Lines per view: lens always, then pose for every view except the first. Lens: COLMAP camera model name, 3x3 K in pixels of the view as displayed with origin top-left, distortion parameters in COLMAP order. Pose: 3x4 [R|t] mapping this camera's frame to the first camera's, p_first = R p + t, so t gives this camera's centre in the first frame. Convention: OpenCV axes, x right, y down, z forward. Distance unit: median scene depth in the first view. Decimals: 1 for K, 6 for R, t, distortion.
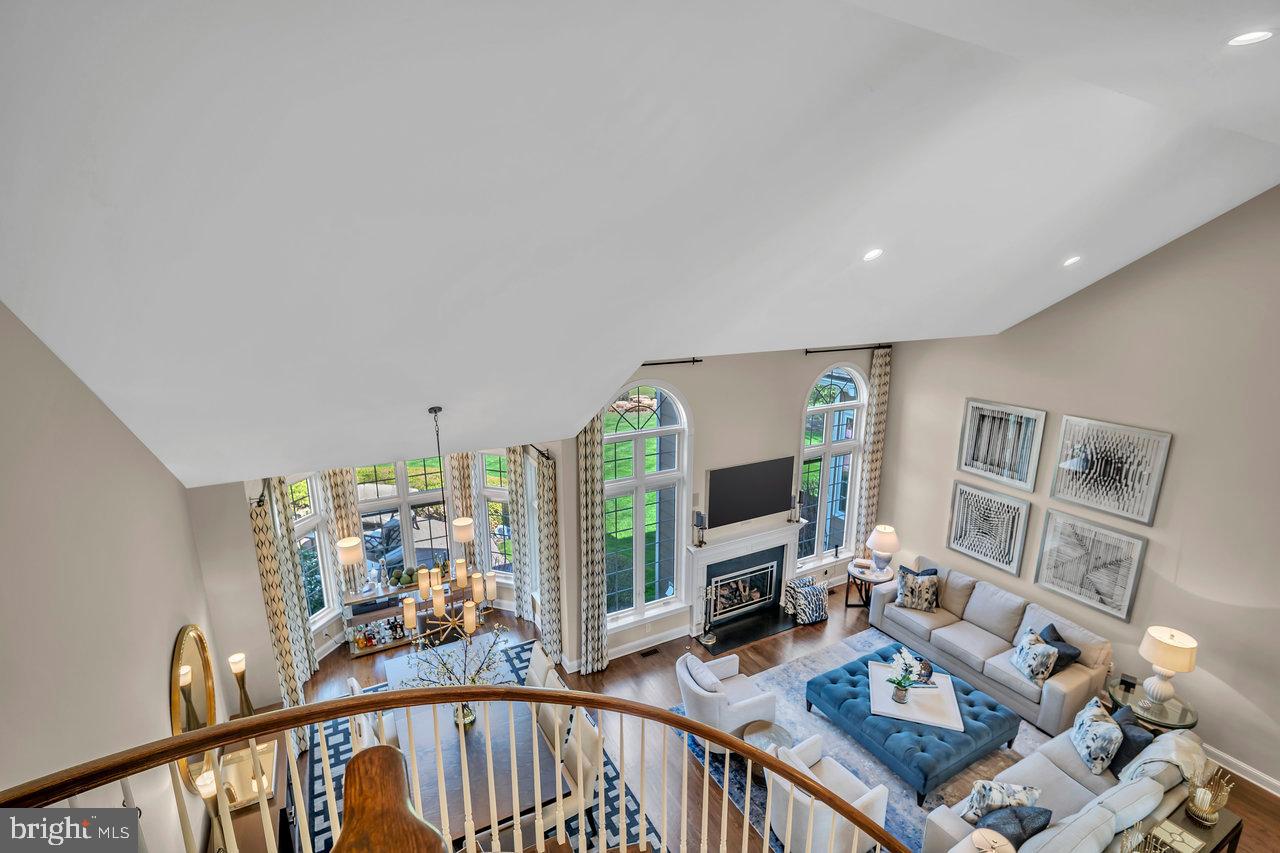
lens RADIAL K [[587.4, 0, 636.6], [0, 587.4, 443.1], [0, 0, 1]] dist [-0.000912, -0.000355]
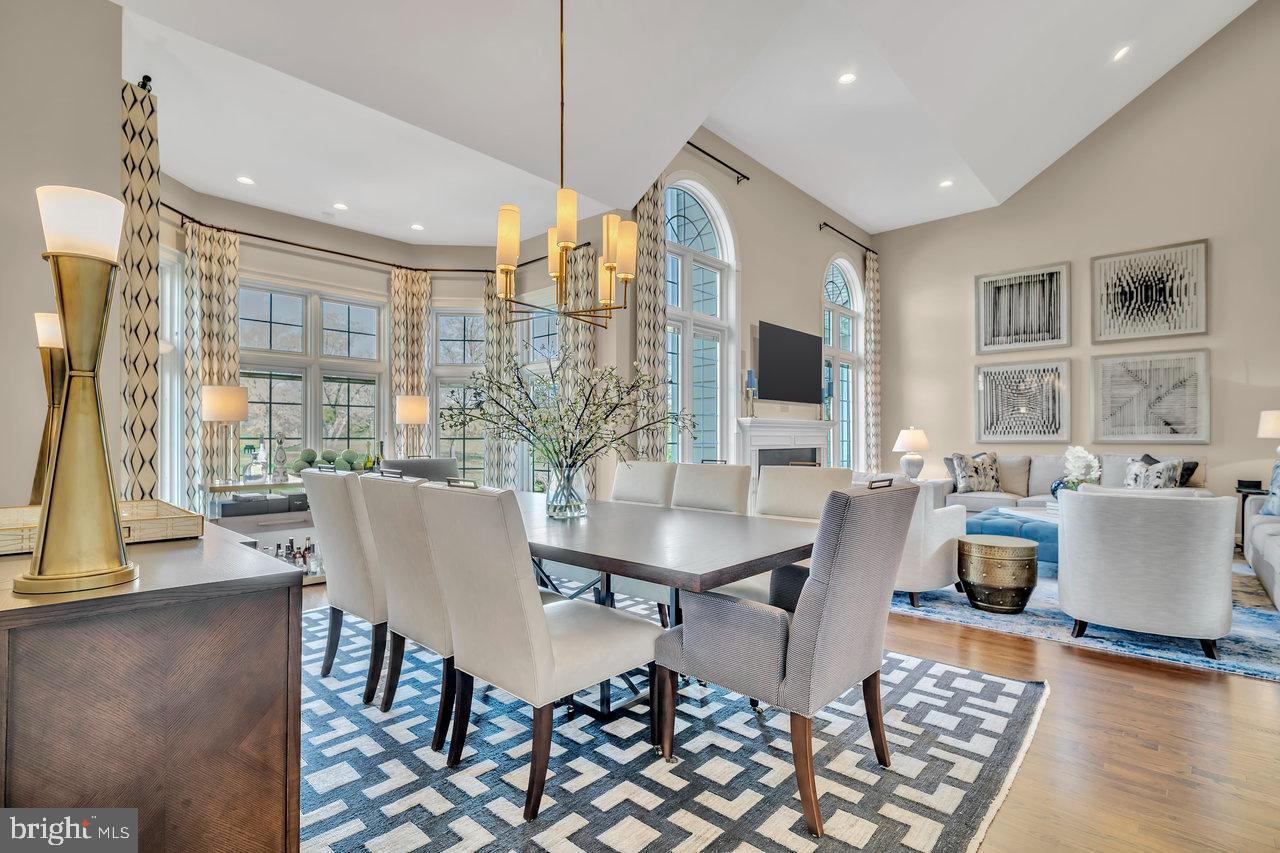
lens RADIAL K [[598.9, 0, 645.3], [0, 598.9, 442.4], [0, 0, 1]] dist [-0.000380, -0.000368]
pose [[0.944365, -0.000600, 0.328898, -0.328575], [0.082324, 0.968597, -0.234611, 0.438002], [-0.318429, 0.248634, 0.914759, 0.386017]]
